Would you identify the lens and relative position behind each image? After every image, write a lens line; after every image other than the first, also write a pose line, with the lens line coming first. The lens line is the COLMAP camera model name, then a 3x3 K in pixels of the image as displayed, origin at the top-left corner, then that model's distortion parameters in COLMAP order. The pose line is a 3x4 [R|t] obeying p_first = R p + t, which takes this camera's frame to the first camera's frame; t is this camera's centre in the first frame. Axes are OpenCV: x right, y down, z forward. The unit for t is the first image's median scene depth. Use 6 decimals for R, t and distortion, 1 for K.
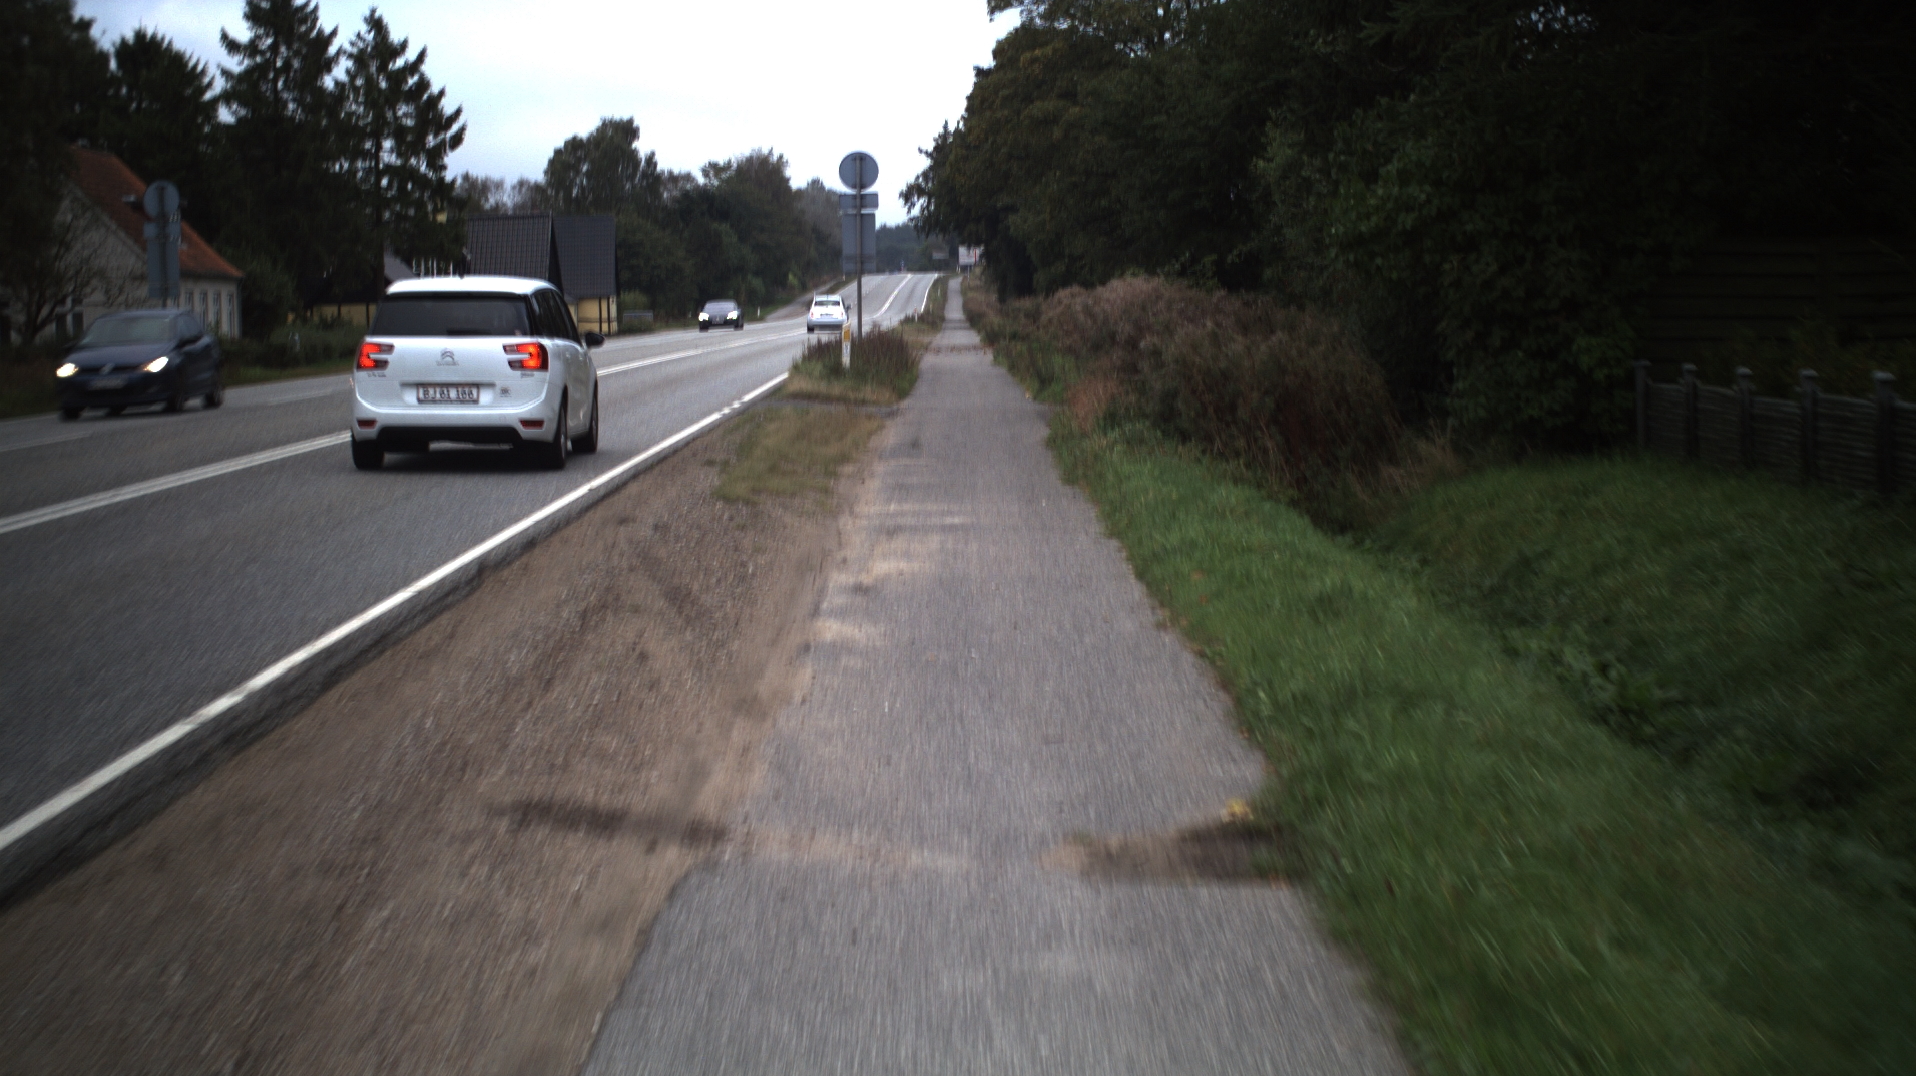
lens RADIAL K [[13549.6, 0, 926.2], [0, 13549.6, 502.9], [0, 0, 1]] dist [-4.583996, 0.000000]
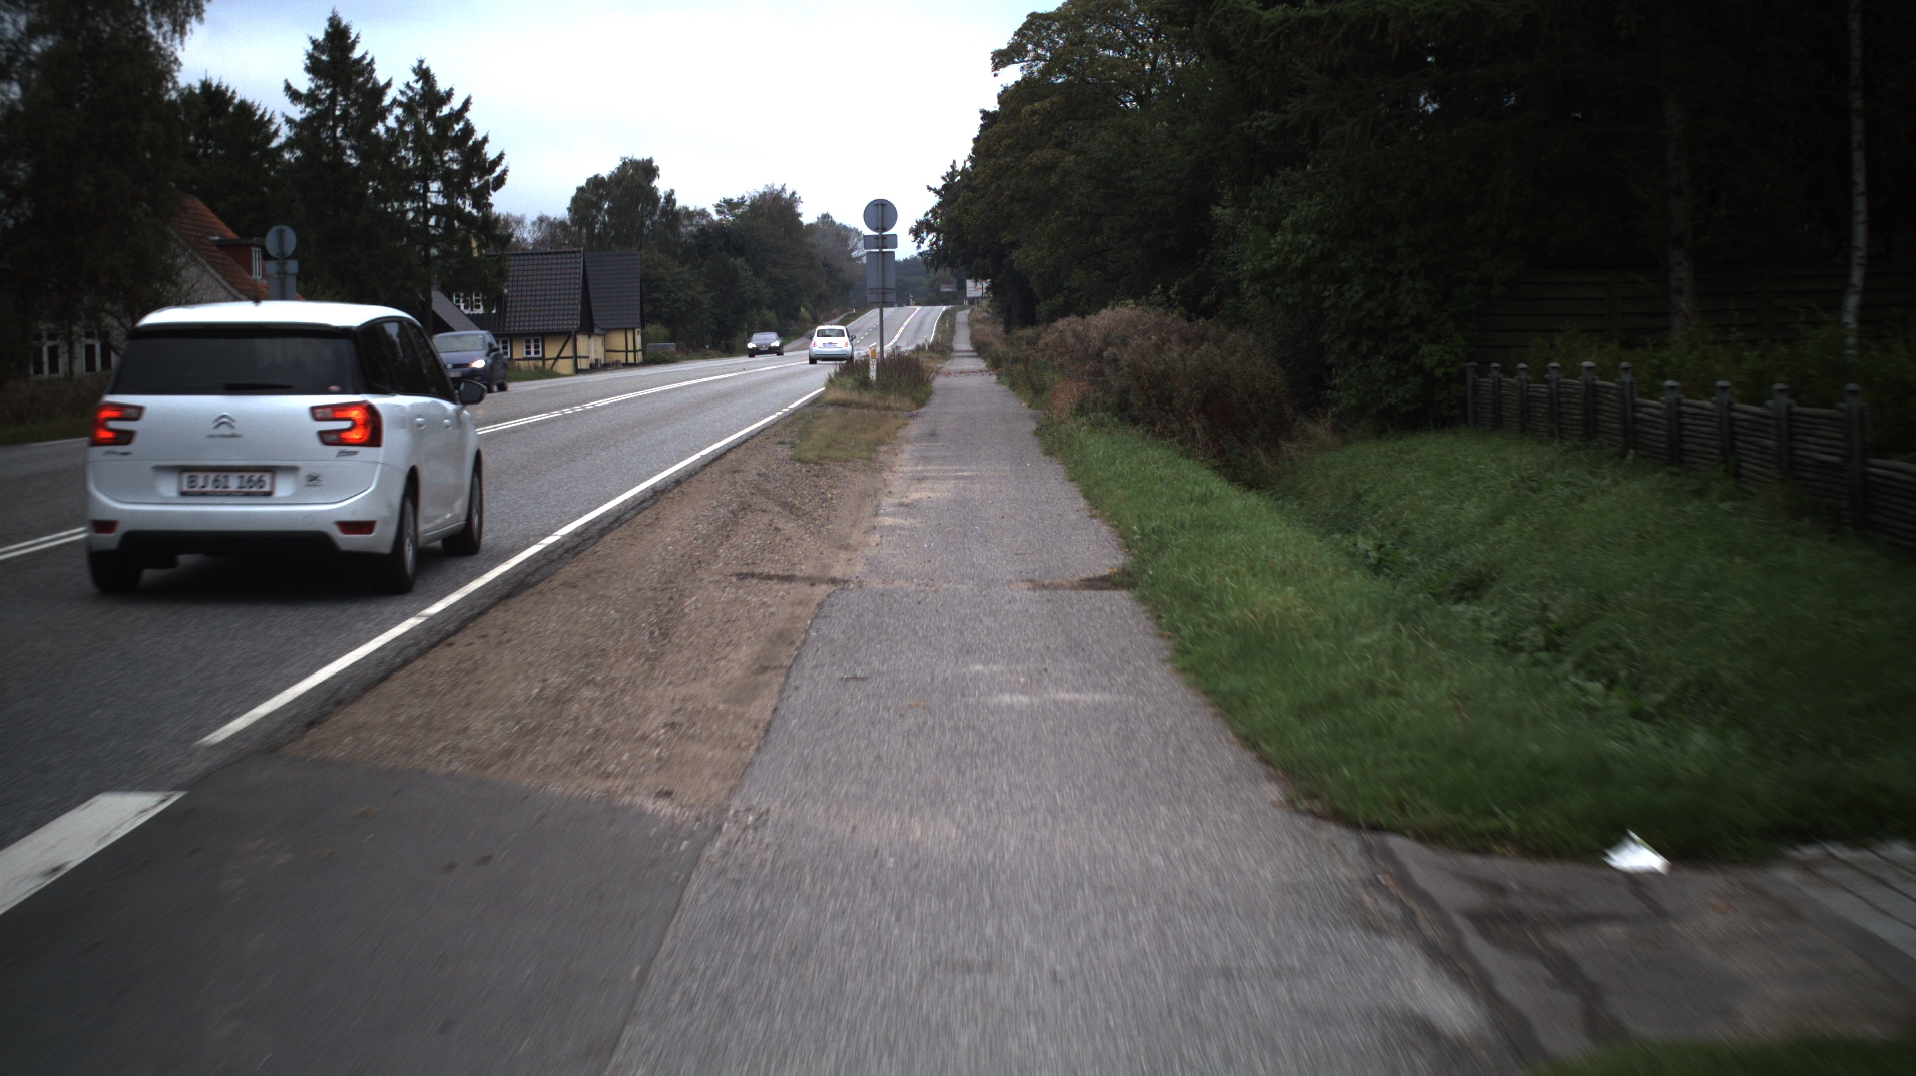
lens RADIAL K [[13549.6, 0, 949.1], [0, 13549.6, 526.2], [0, 0, 1]] dist [-4.583996, 0.000000]
pose [[0.999995, -0.002876, 0.001090, -0.000505], [0.002877, 0.999996, -0.000754, 0.003727], [-0.001088, 0.000757, 0.999999, -0.198268]]
